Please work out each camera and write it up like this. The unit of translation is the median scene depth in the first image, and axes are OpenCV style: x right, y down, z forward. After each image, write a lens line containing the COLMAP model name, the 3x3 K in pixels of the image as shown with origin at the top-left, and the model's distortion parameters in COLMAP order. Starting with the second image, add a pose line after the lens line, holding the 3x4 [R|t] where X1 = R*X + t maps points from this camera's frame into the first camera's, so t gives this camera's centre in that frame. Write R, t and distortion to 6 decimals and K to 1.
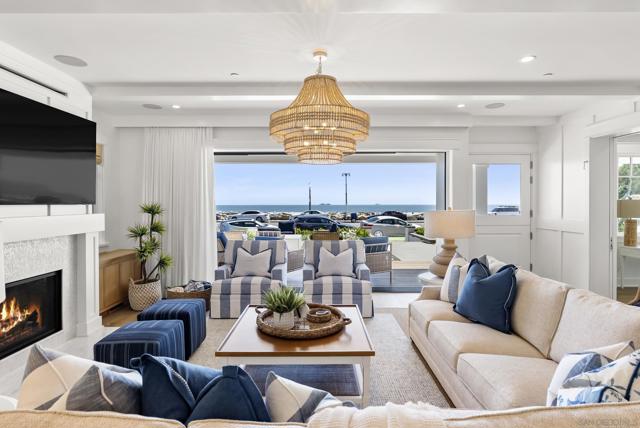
lens RADIAL K [[343.0, 0, 320.0], [0, 343.0, 214.0], [0, 0, 1]] dist [-0.000361, -0.000347]
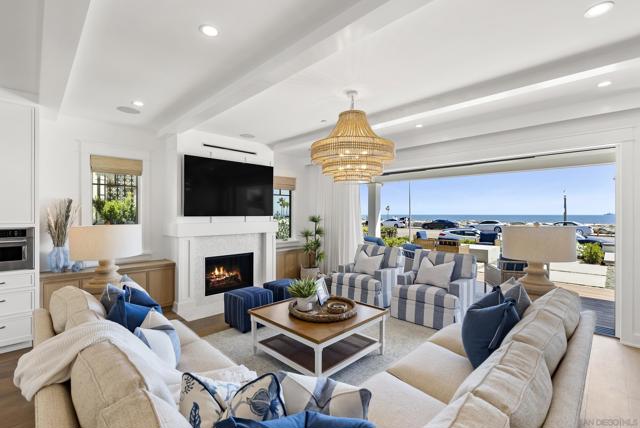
lens RADIAL K [[291.5, 0, 320.0], [0, 291.5, 214.0], [0, 0, 1]] dist [-0.001241, -0.000327]
pose [[0.712640, 0.003352, -0.701522, 0.495514], [-0.022537, 0.999582, -0.018117, -0.014941], [0.701168, 0.028721, 0.712417, 0.148483]]
